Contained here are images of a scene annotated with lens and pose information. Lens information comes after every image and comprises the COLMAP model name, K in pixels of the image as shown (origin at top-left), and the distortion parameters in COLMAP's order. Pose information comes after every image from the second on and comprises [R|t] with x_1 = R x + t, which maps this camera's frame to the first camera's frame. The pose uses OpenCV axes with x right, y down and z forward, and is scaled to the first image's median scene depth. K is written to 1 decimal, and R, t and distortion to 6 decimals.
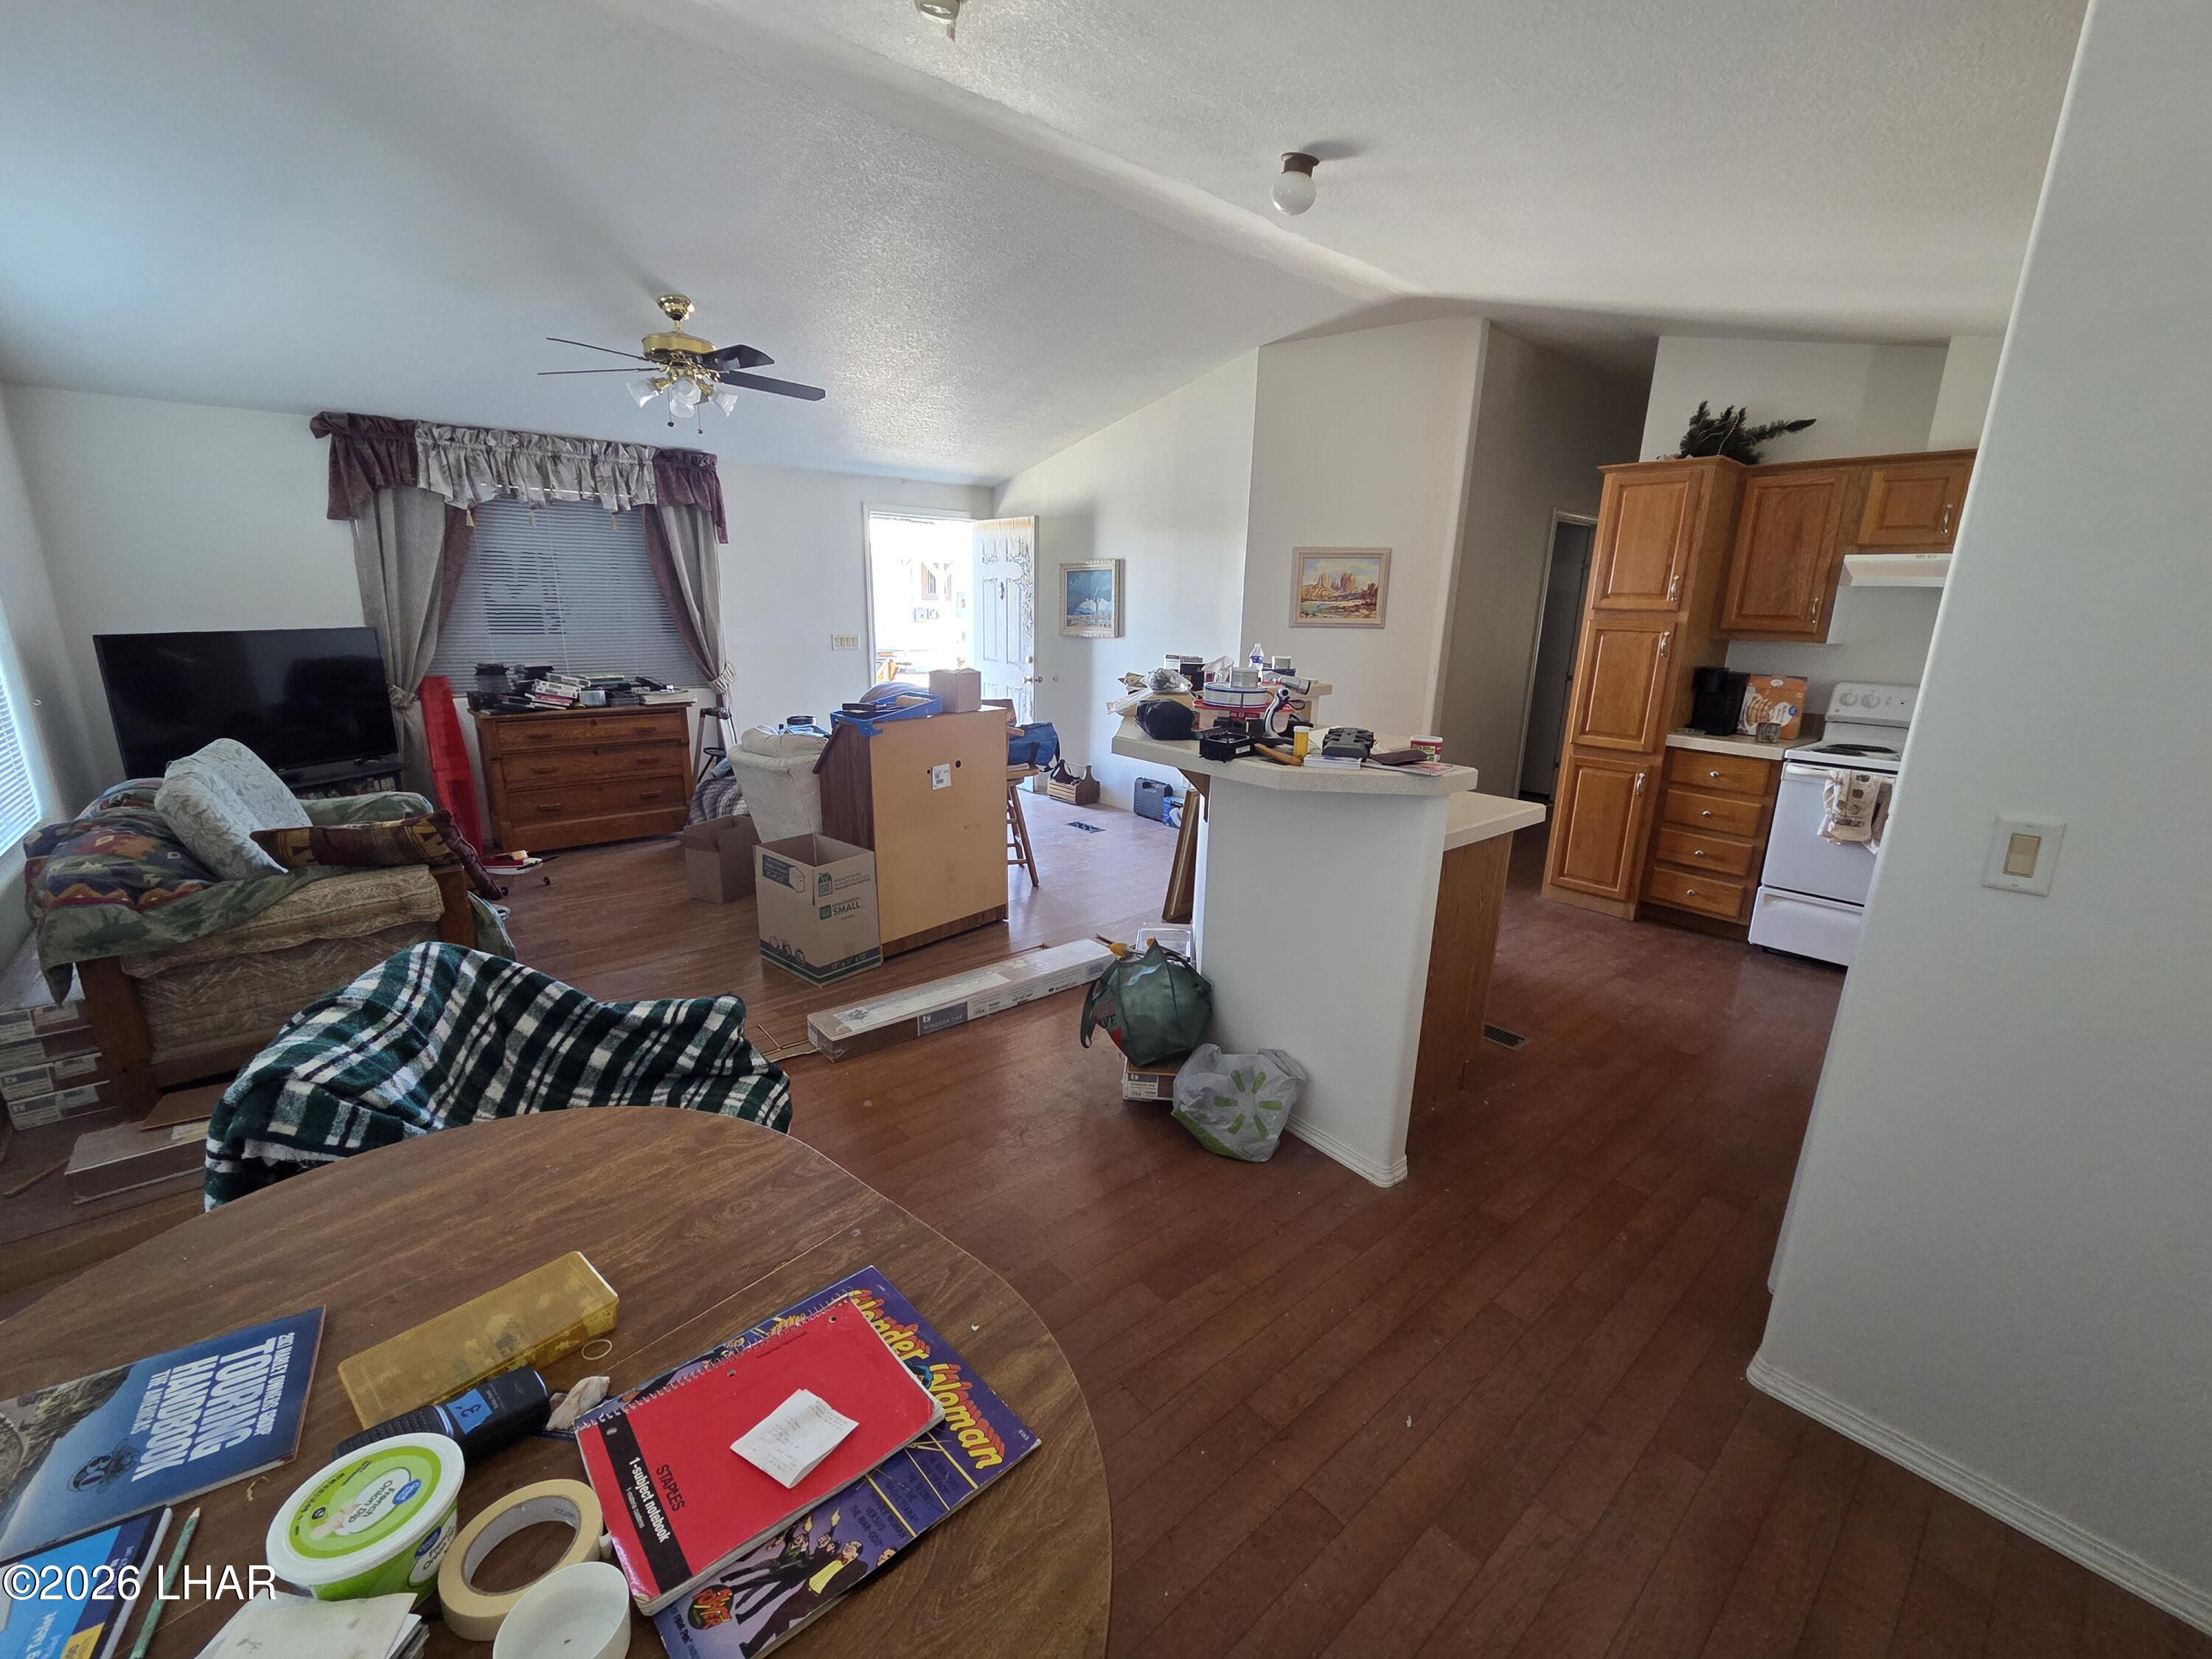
lens RADIAL K [[910.6, 0, 1109.0], [0, 910.6, 825.5], [0, 0, 1]] dist [0.003360, -0.001834]
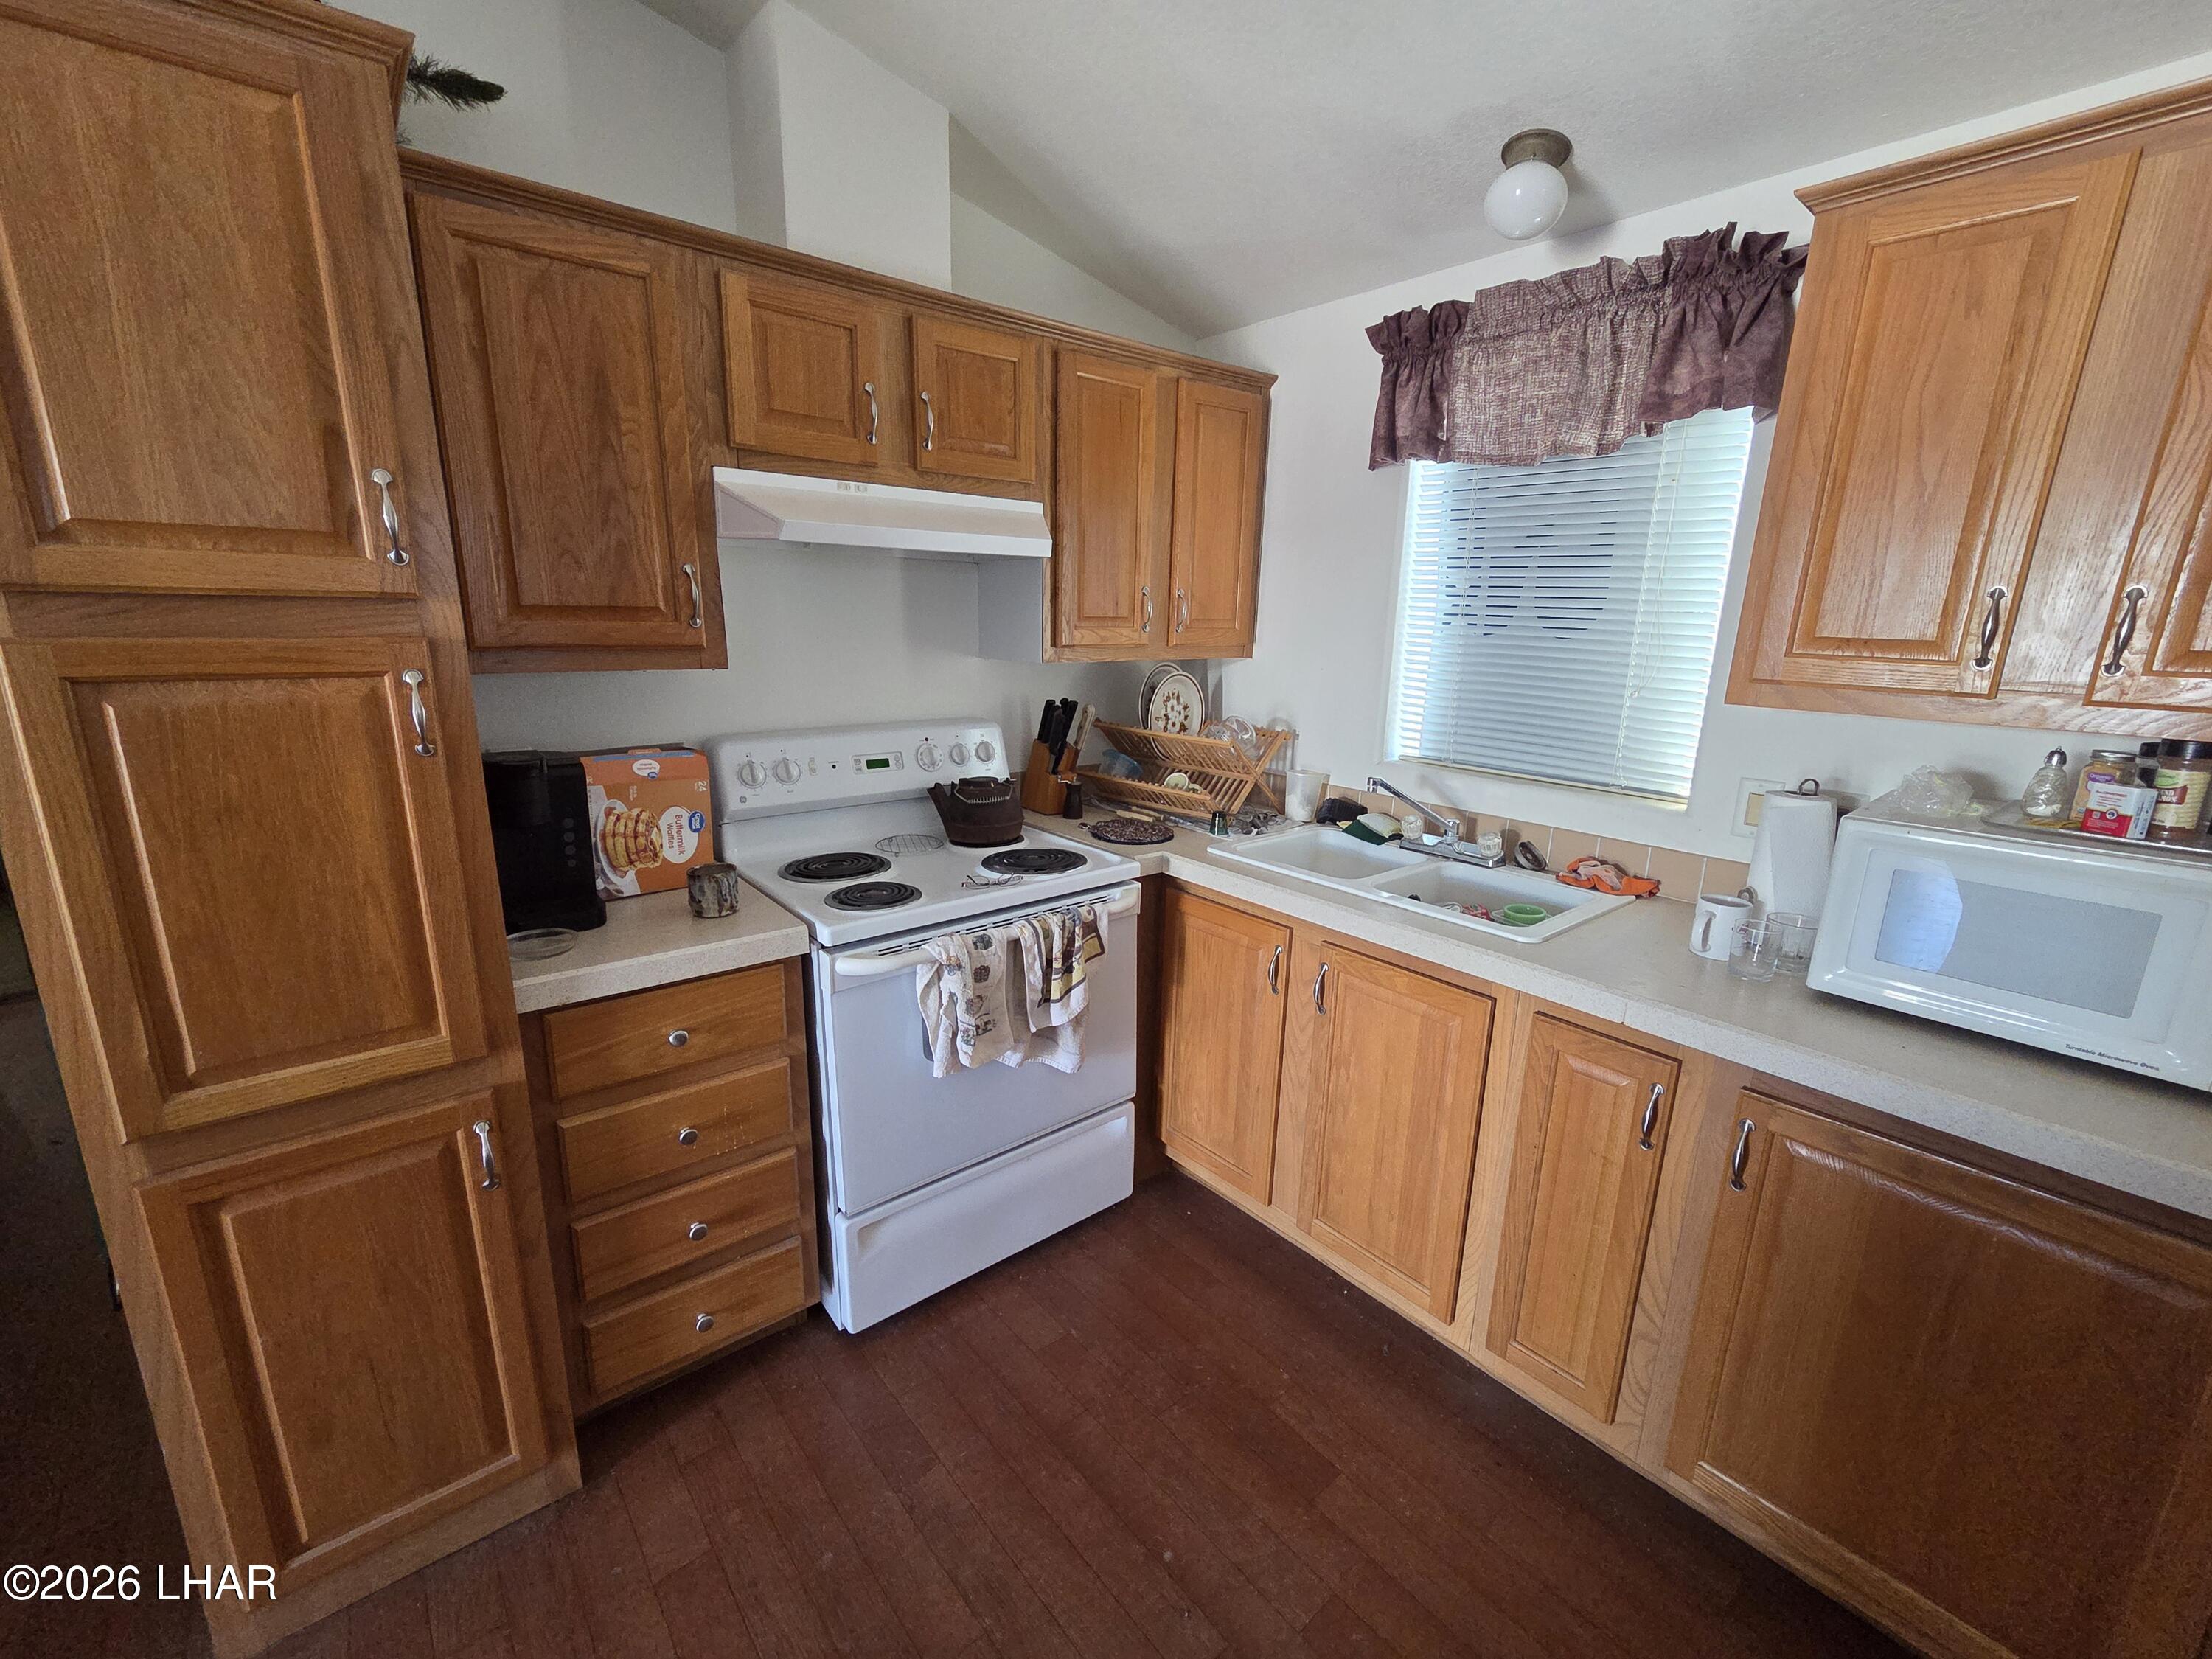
lens RADIAL K [[910.6, 0, 1111.1], [0, 910.6, 830.5], [0, 0, 1]] dist [0.003360, -0.001834]
pose [[0.021357, -0.258372, 0.965809, 0.303414], [0.220343, 0.943493, 0.247529, -0.174233], [-0.975189, 0.207523, 0.077081, 0.718701]]
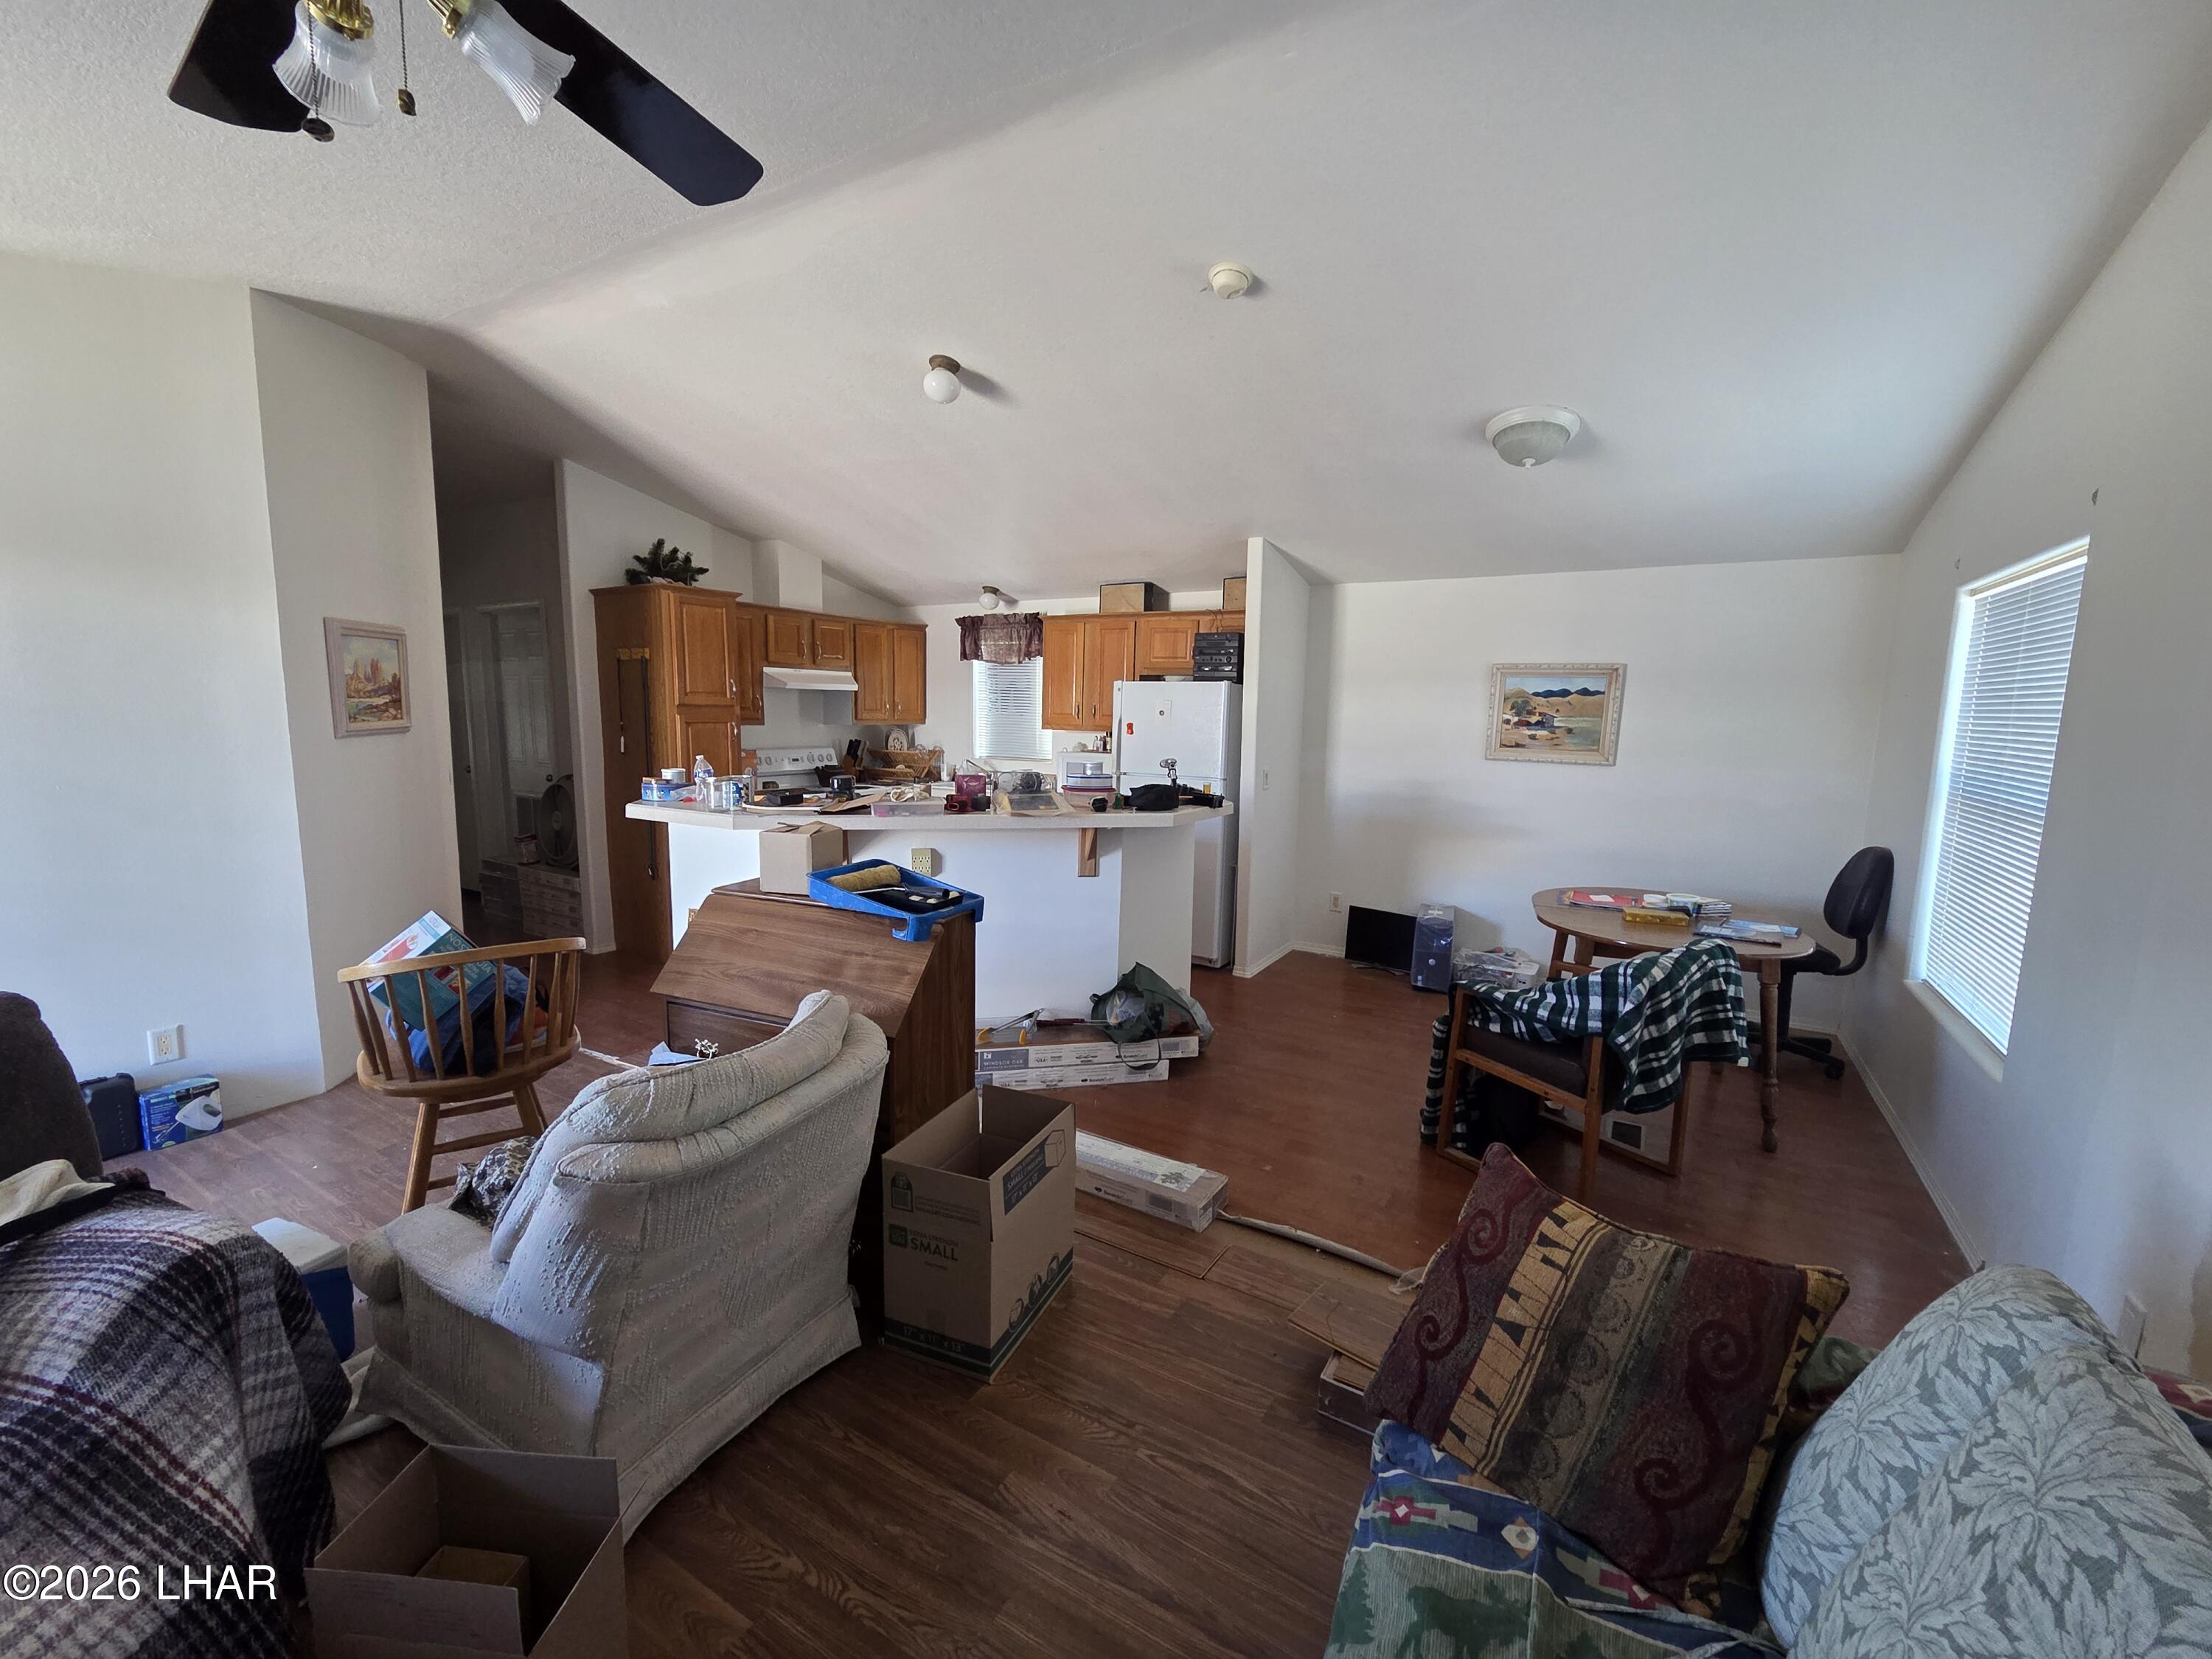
lens RADIAL K [[910.6, 0, 1102.6], [0, 910.6, 828.9], [0, 0, 1]] dist [0.003360, -0.001834]
pose [[-0.308426, -0.154571, 0.938606, -0.718806], [0.203598, 0.953118, 0.223863, -0.232332], [-0.929205, 0.260143, -0.262496, 0.829825]]
